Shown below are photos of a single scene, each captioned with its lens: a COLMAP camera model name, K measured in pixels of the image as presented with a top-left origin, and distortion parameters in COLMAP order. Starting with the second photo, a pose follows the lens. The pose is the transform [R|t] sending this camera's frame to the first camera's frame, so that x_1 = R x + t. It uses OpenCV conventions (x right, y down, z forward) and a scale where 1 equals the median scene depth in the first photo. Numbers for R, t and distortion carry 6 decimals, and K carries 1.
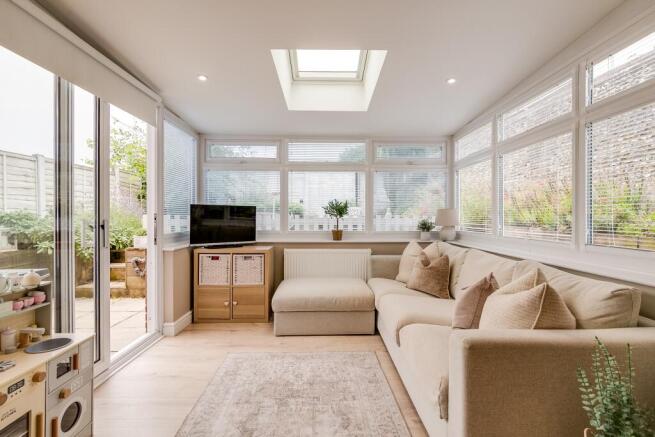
lens RADIAL K [[299.0, 0, 328.7], [0, 299.0, 216.3], [0, 0, 1]] dist [-0.000383, -0.000452]
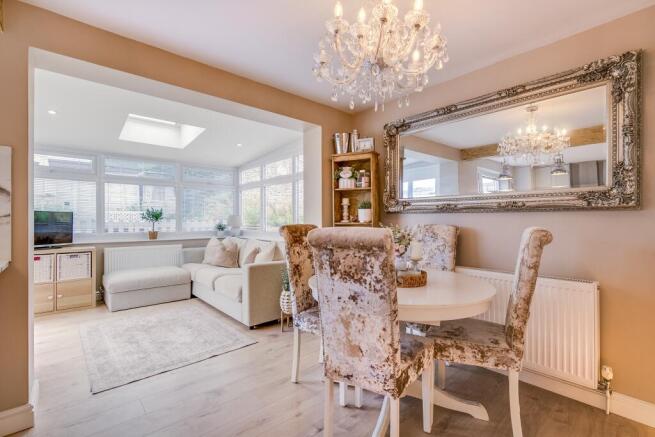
lens RADIAL K [[299.0, 0, 328.5], [0, 299.0, 218.2], [0, 0, 1]] dist [-0.000383, -0.000452]
pose [[0.760777, 0.001230, 0.649013, -0.253943], [0.003047, 0.999980, -0.005466, -0.002070], [-0.649007, 0.006136, 0.760758, -0.520127]]
